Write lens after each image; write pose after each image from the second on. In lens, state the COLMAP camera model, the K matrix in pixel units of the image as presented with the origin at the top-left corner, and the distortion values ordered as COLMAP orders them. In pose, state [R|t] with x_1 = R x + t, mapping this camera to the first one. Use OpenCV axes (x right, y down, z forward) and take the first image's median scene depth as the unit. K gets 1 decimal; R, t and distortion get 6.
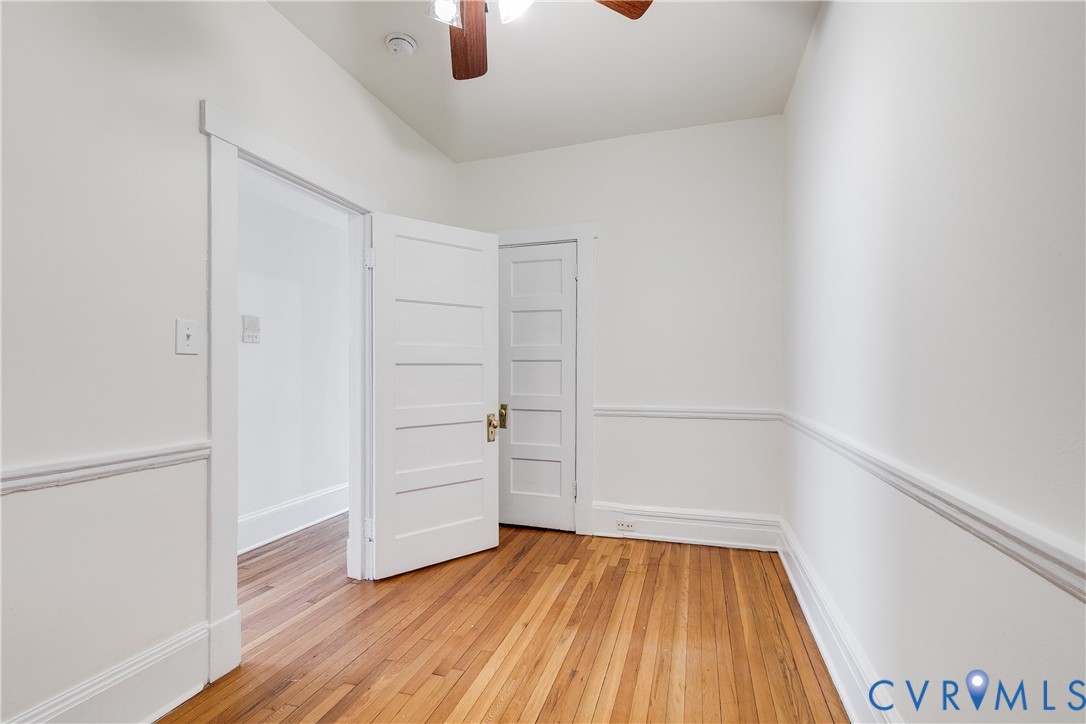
lens RADIAL K [[495.1, 0, 547.2], [0, 495.1, 365.1], [0, 0, 1]] dist [0.000330, -0.001021]
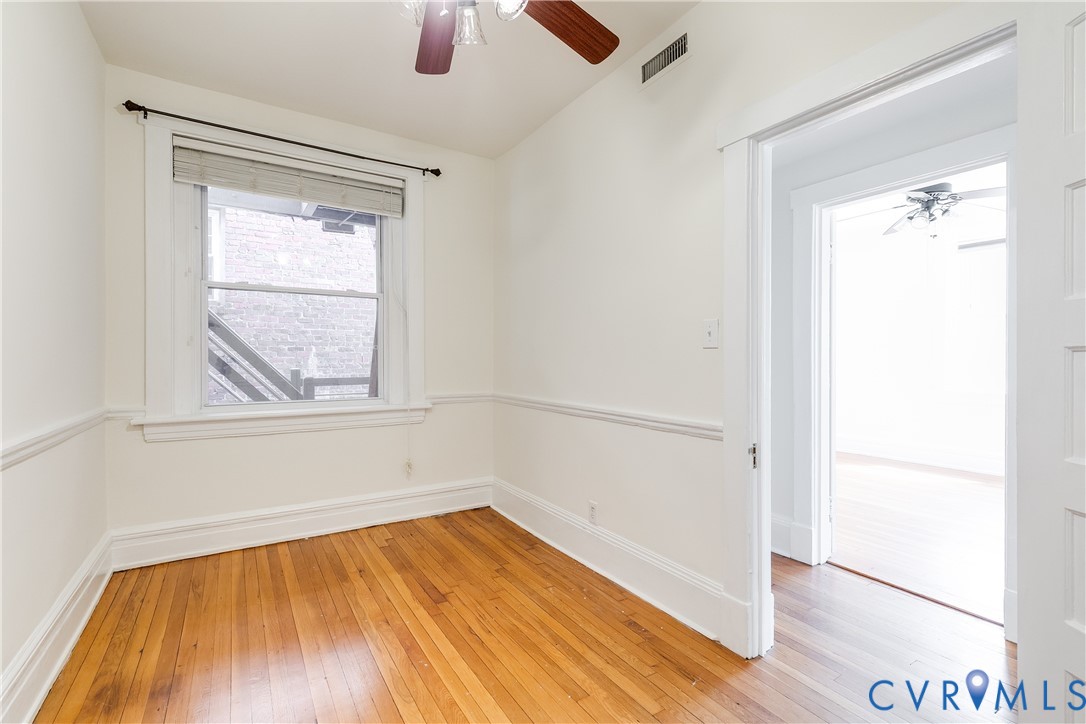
lens RADIAL K [[495.1, 0, 551.0], [0, 495.1, 360.0], [0, 0, 1]] dist [0.000330, -0.001021]
pose [[-0.648091, 0.002453, -0.761559, 0.416455], [0.004970, 0.999987, -0.001008, 0.005553], [0.761546, -0.004438, -0.648095, 1.450603]]
